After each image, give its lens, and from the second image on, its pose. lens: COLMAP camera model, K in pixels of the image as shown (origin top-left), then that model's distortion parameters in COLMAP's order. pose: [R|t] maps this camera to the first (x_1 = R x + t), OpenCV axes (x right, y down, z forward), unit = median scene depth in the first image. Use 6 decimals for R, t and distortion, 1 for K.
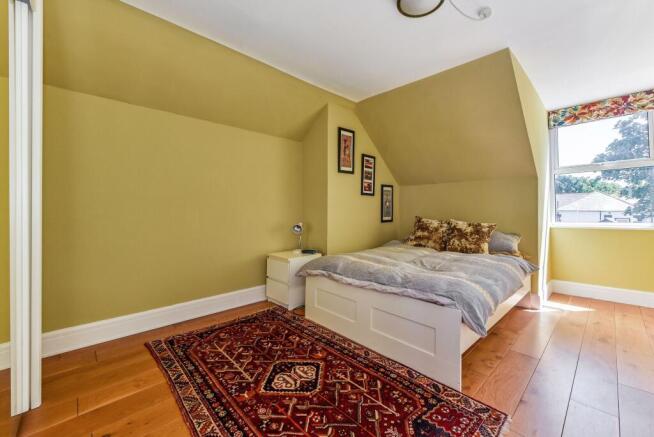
lens RADIAL K [[258.5, 0, 324.0], [0, 258.5, 214.1], [0, 0, 1]] dist [-0.000316, -0.000141]
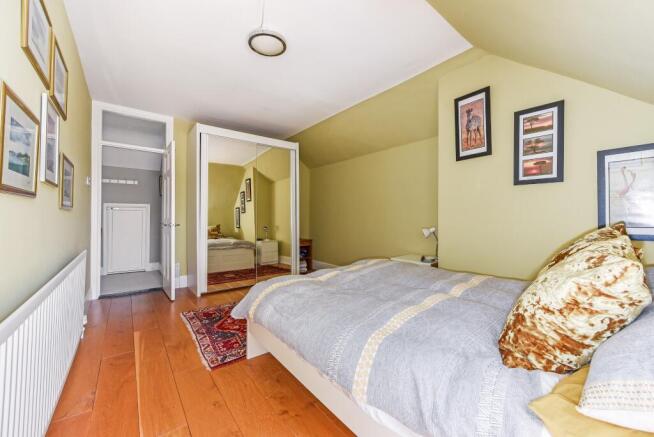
lens RADIAL K [[258.5, 0, 324.0], [0, 258.5, 214.1], [0, 0, 1]] dist [-0.000316, -0.000141]
pose [[-0.077314, -0.004430, -0.996997, 0.780675], [-0.010636, 0.999937, -0.003618, -0.003465], [0.996950, 0.010324, -0.077356, 0.653789]]
